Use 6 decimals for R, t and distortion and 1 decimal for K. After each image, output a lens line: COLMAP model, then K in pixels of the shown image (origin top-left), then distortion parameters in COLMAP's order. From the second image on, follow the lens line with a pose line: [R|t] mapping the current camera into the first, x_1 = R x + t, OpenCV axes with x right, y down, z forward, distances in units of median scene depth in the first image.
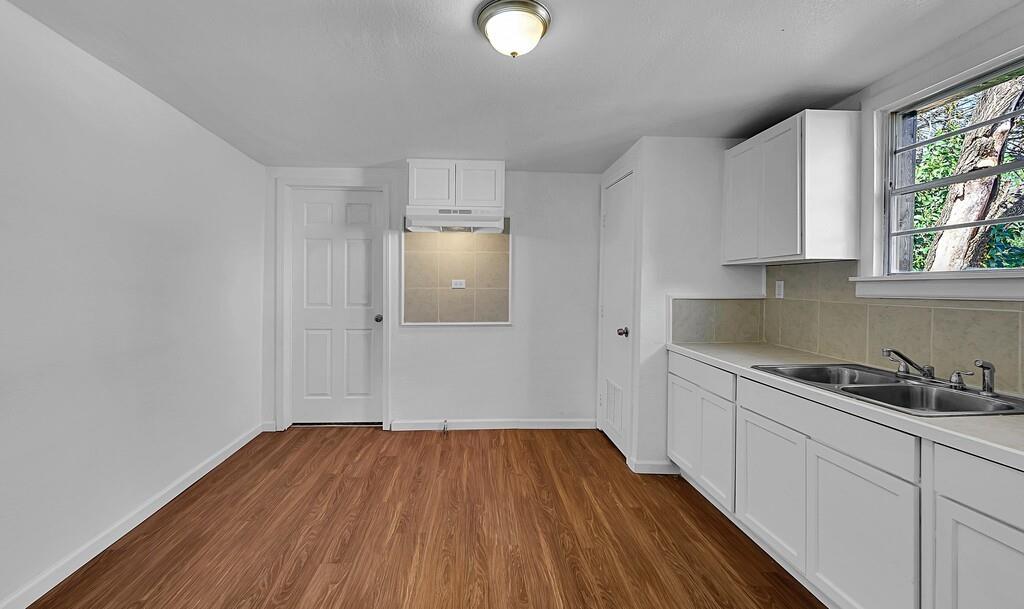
lens RADIAL K [[435.9, 0, 486.5], [0, 435.9, 282.6], [0, 0, 1]] dist [-0.000835, -0.000056]
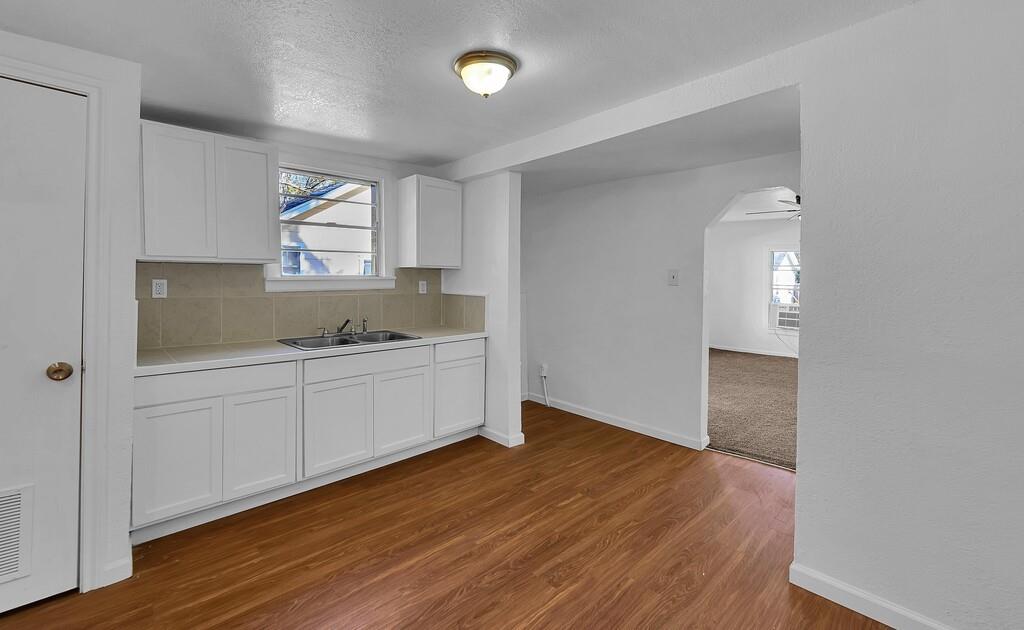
lens RADIAL K [[424.3, 0, 509.8], [0, 424.3, 281.3], [0, 0, 1]] dist [0.001388, 0.000184]
pose [[-0.649362, -0.011140, 0.760397, -0.634536], [-0.009229, 0.999935, 0.006768, -0.015274], [-0.760423, -0.002623, -0.649423, 1.244729]]
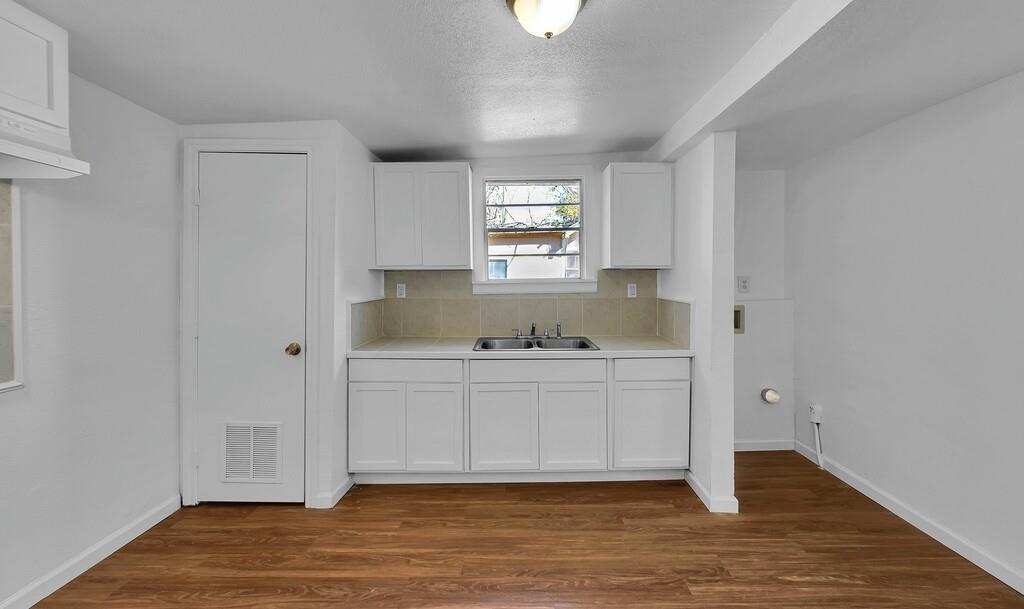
lens RADIAL K [[409.6, 0, 524.9], [0, 409.6, 285.0], [0, 0, 1]] dist [-0.001147, -0.000093]
pose [[0.037430, -0.016469, 0.999164, -0.567457], [0.003694, 0.999860, 0.016342, -0.021275], [-0.999292, 0.003080, 0.037486, 0.741395]]
